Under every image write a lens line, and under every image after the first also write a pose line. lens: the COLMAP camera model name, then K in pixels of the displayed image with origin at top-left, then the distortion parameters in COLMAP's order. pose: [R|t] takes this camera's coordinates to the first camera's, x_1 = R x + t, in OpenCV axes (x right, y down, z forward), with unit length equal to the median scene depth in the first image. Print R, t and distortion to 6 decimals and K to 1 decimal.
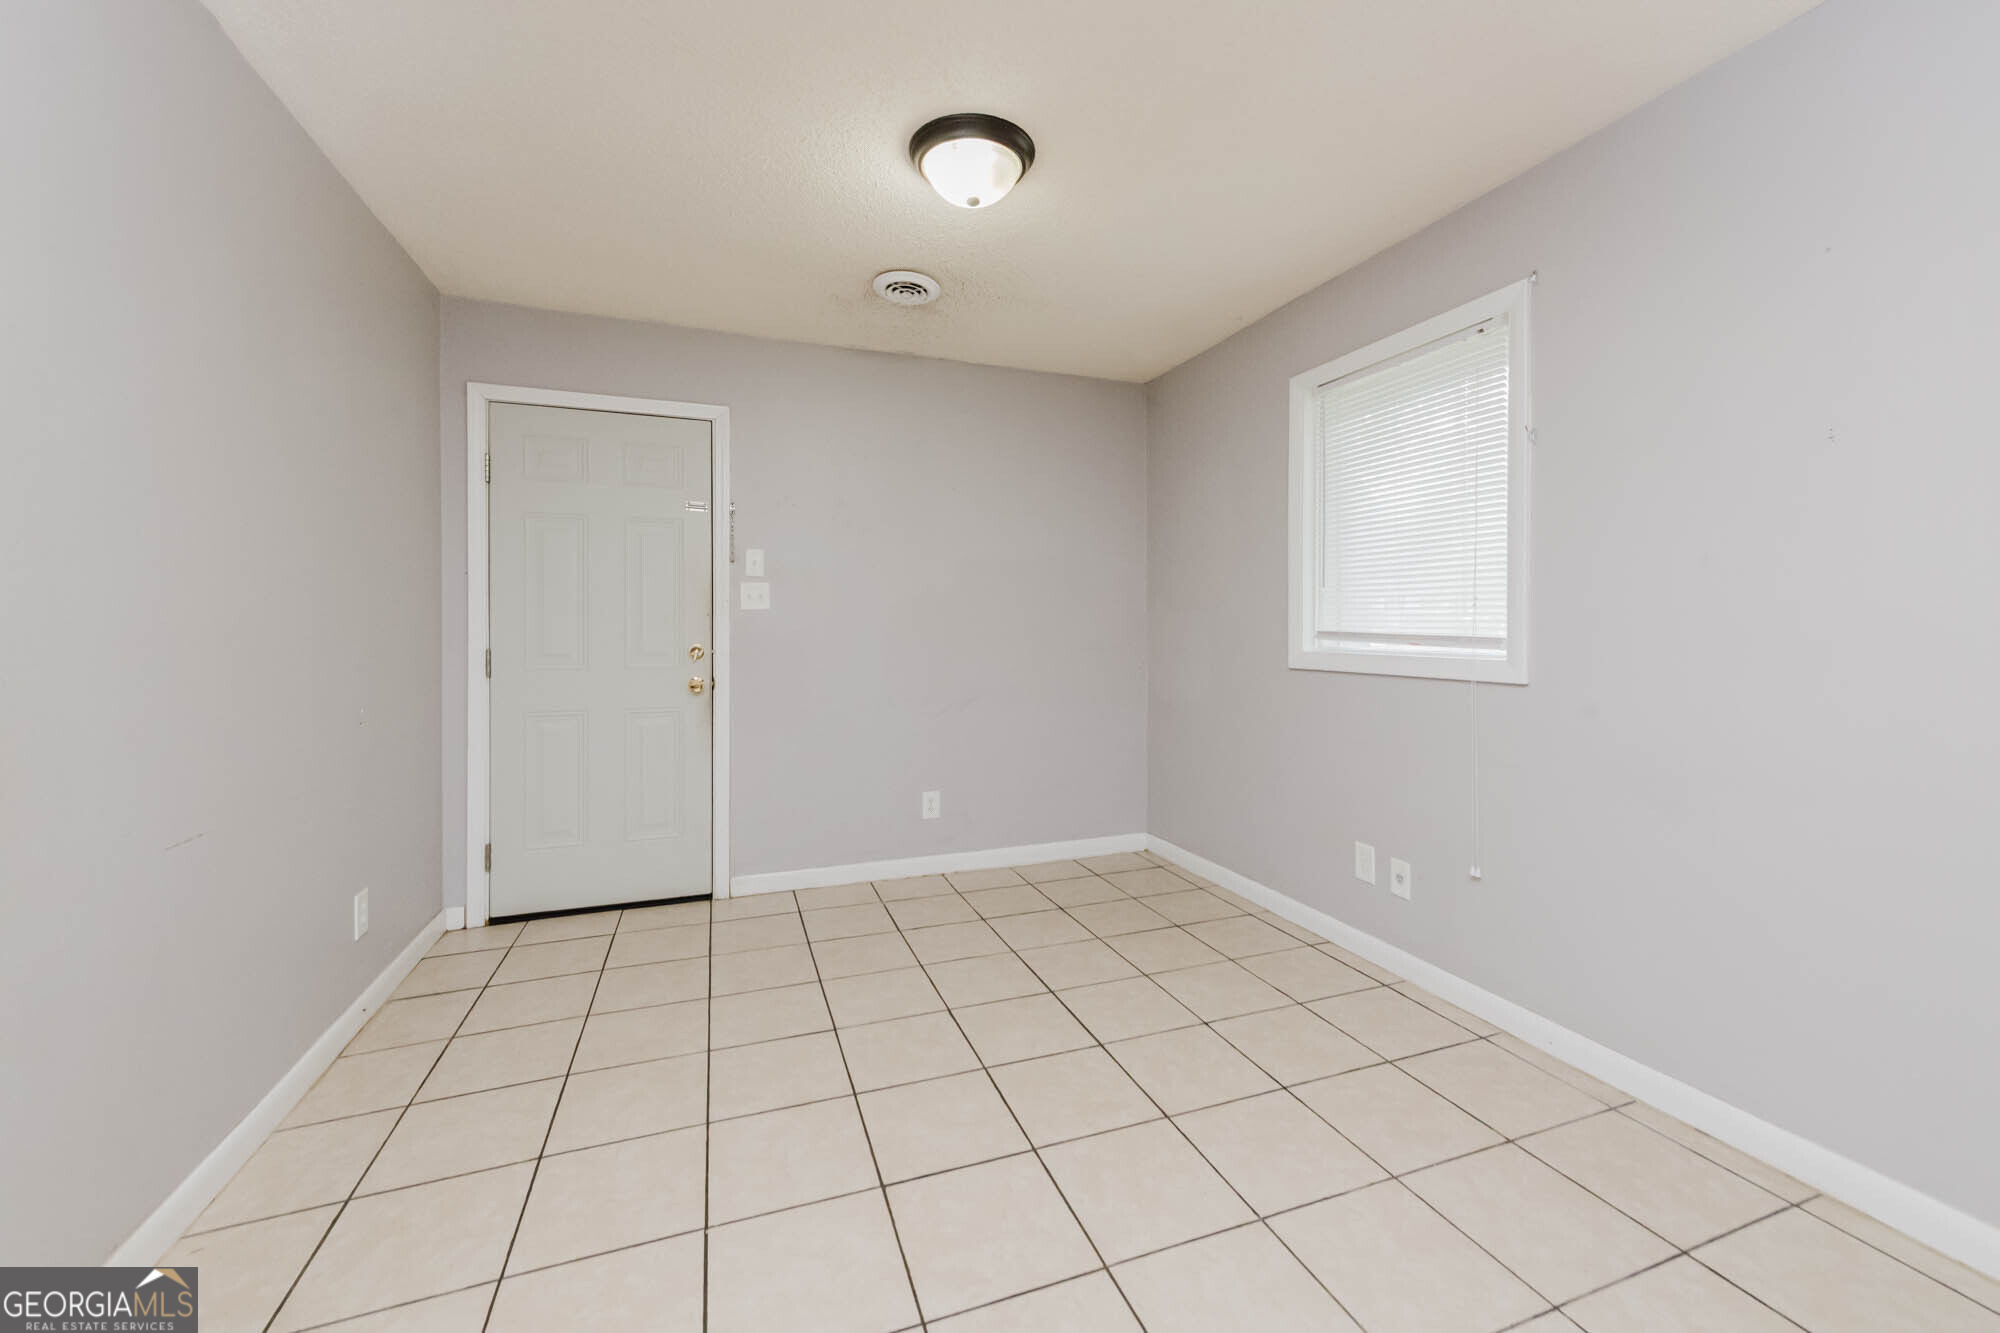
lens RADIAL K [[821.3, 0, 927.8], [0, 821.3, 641.3], [0, 0, 1]] dist [-0.001155, -0.000042]
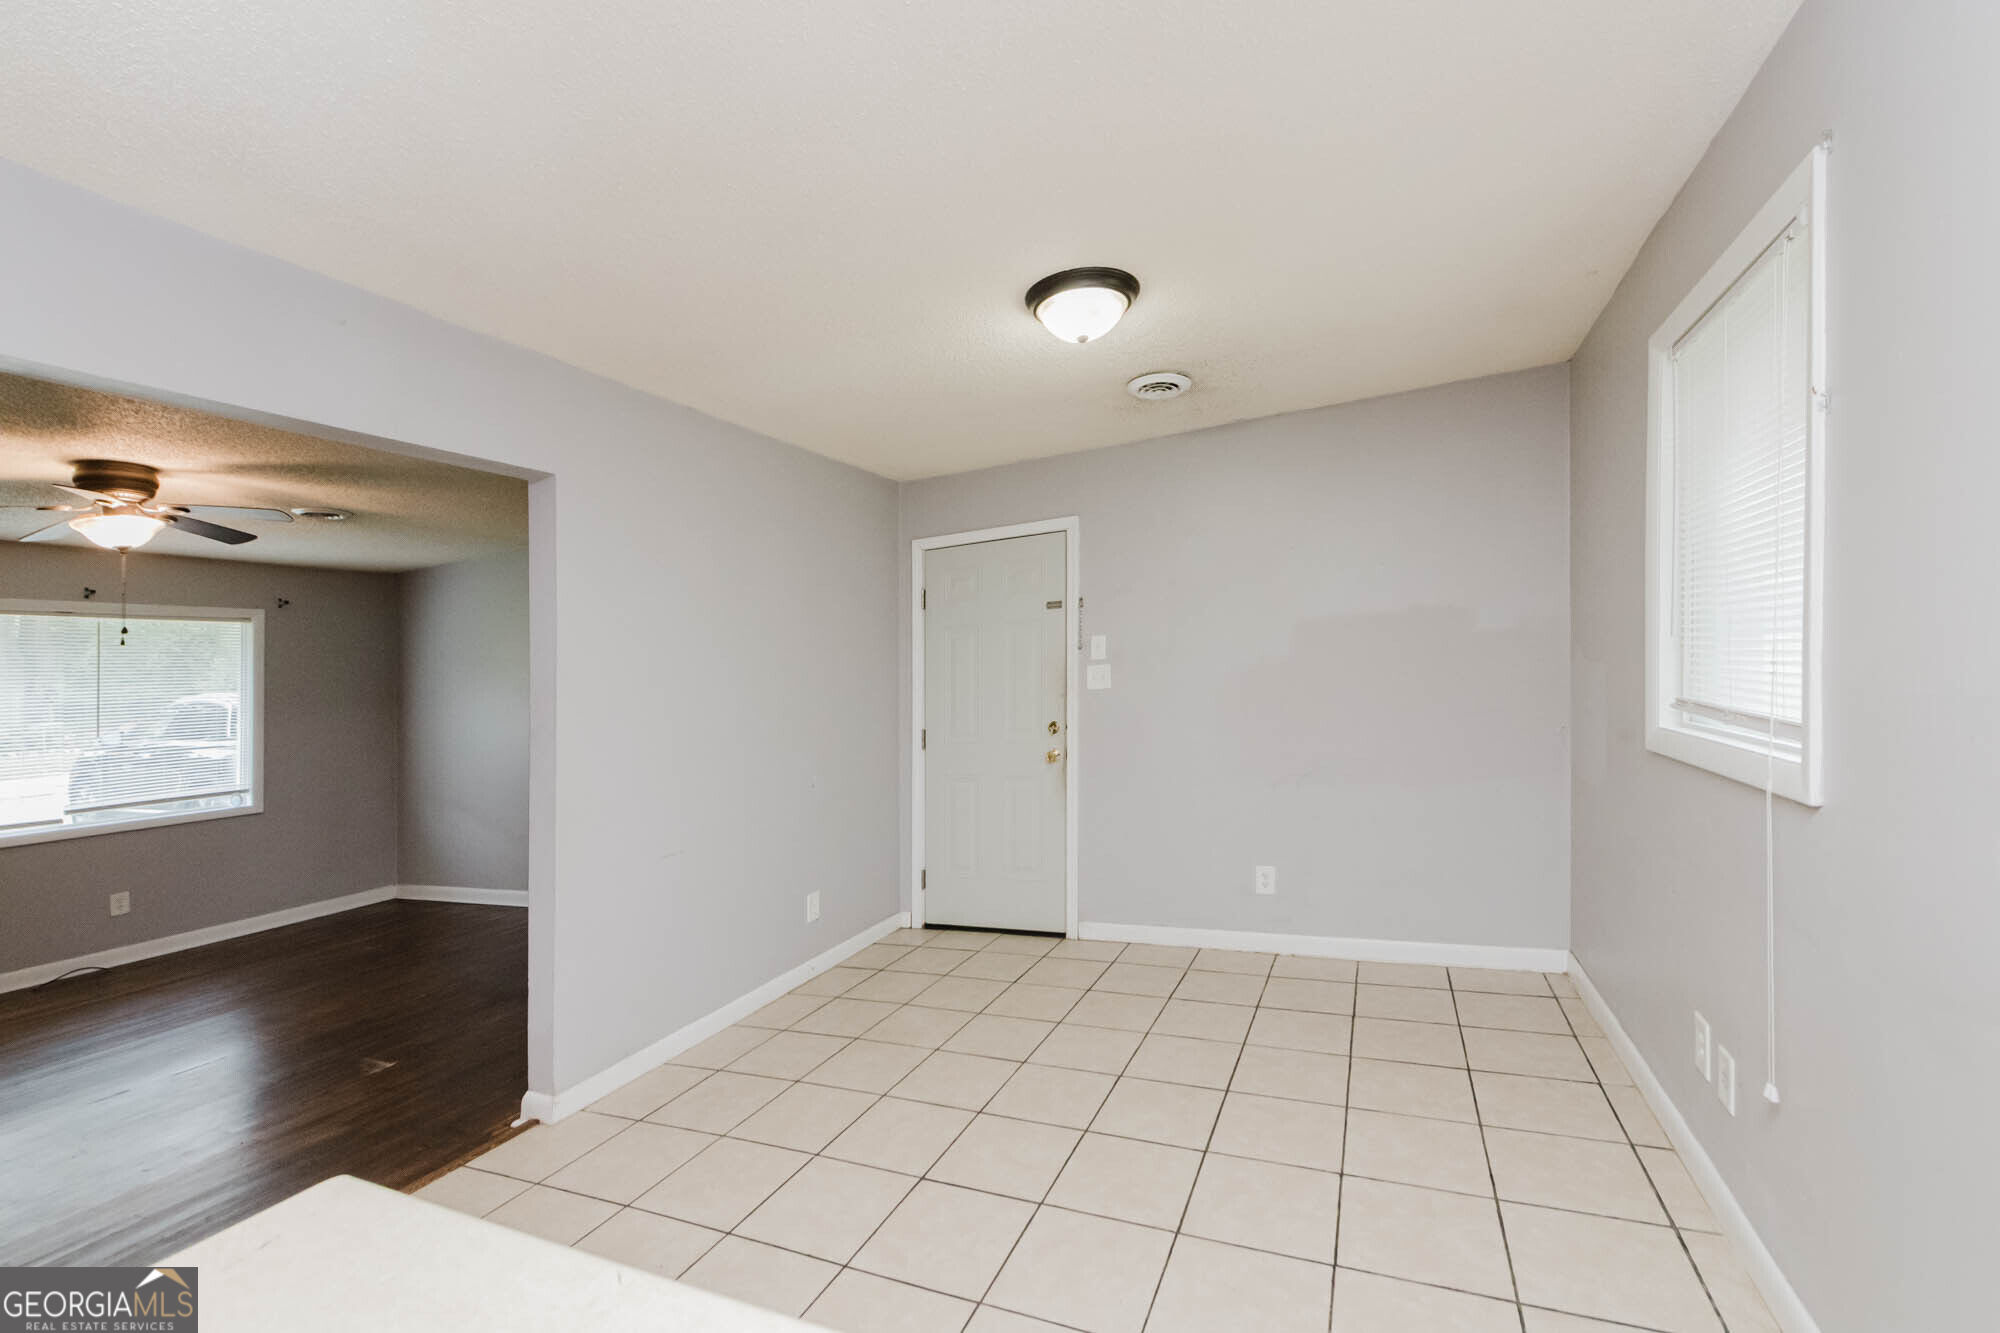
lens RADIAL K [[833.3, 0, 996.3], [0, 833.3, 638.7], [0, 0, 1]] dist [0.001541, -0.000063]
pose [[0.699458, -0.081670, -0.709992, 0.557773], [0.060255, 0.996651, -0.055283, -0.056403], [0.712129, -0.004112, 0.702036, 0.085743]]
